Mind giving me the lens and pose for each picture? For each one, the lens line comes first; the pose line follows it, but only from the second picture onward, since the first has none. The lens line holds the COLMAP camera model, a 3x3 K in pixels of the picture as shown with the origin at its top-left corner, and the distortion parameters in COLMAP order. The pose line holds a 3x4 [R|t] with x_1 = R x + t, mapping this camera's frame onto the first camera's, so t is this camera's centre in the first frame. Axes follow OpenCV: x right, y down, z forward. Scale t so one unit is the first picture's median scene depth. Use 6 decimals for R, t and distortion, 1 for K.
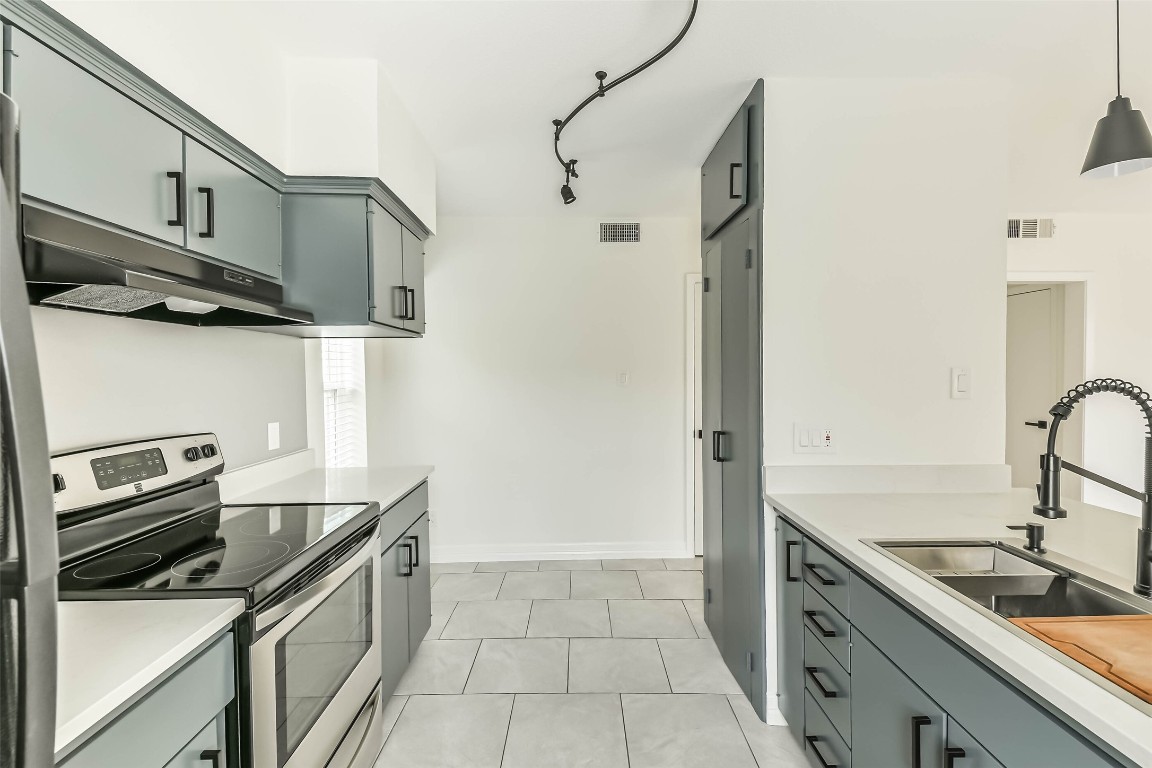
lens RADIAL K [[507.3, 0, 580.9], [0, 507.3, 385.0], [0, 0, 1]] dist [0.021423, -0.000090]
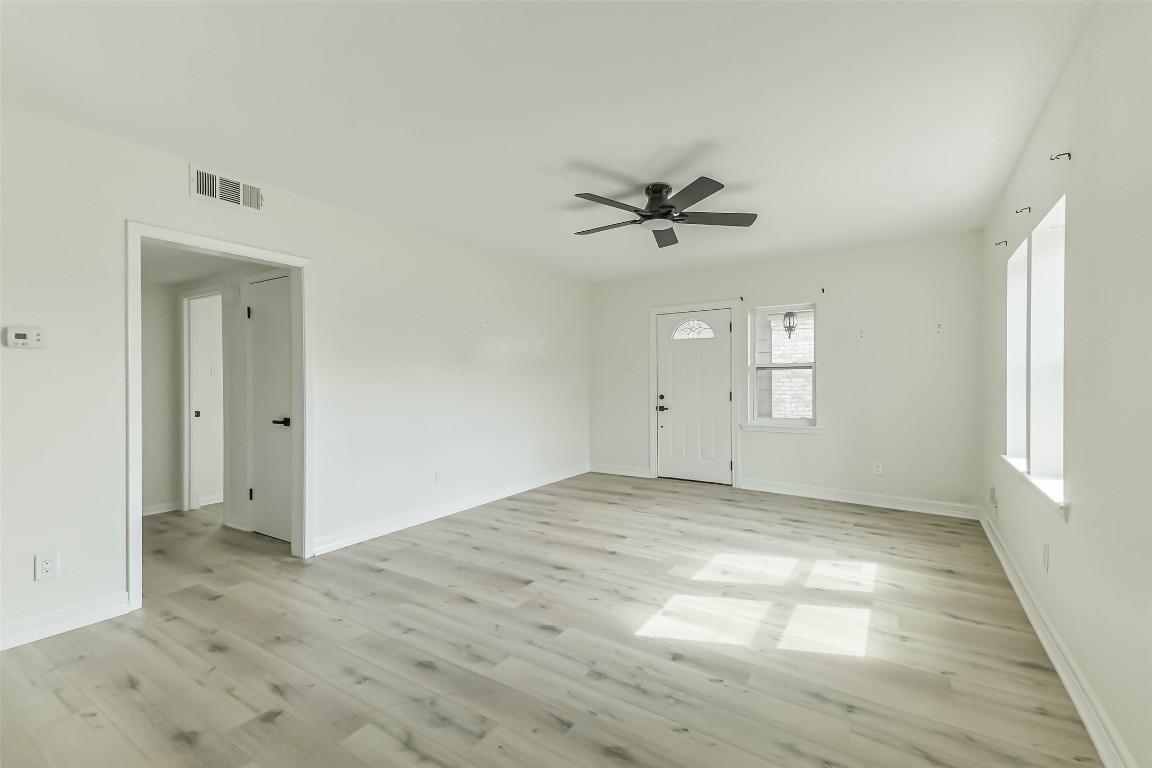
lens RADIAL K [[494.5, 0, 580.5], [0, 494.5, 382.4], [0, 0, 1]] dist [0.088307, -0.040022]
pose [[0.553909, 0.003356, 0.832570, 0.924908], [0.020427, 0.999636, -0.017620, 0.069873], [-0.832326, 0.026767, 0.553639, 0.126048]]
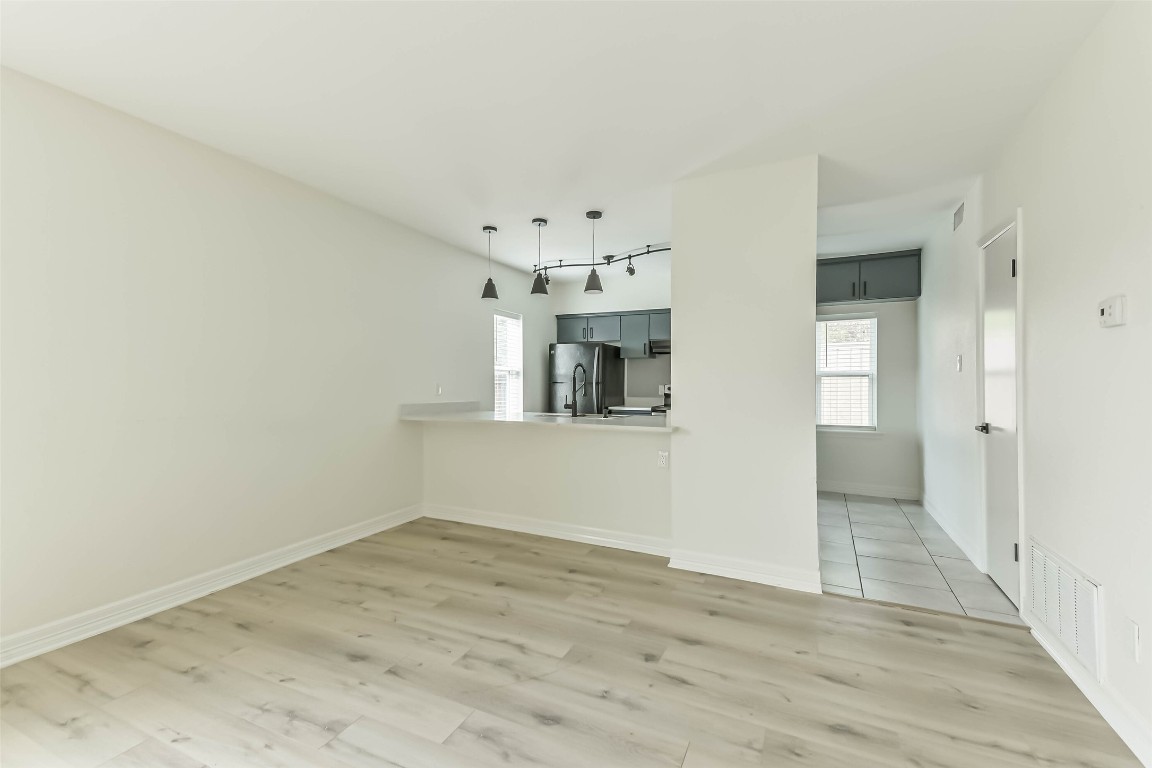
lens RADIAL K [[494.5, 0, 580.5], [0, 494.5, 382.4], [0, 0, 1]] dist [0.088307, -0.040022]
pose [[-0.439350, 0.004618, -0.898304, 2.435261], [-0.019993, 0.999689, 0.014917, 0.043916], [0.898093, 0.024514, -0.439121, 1.458286]]
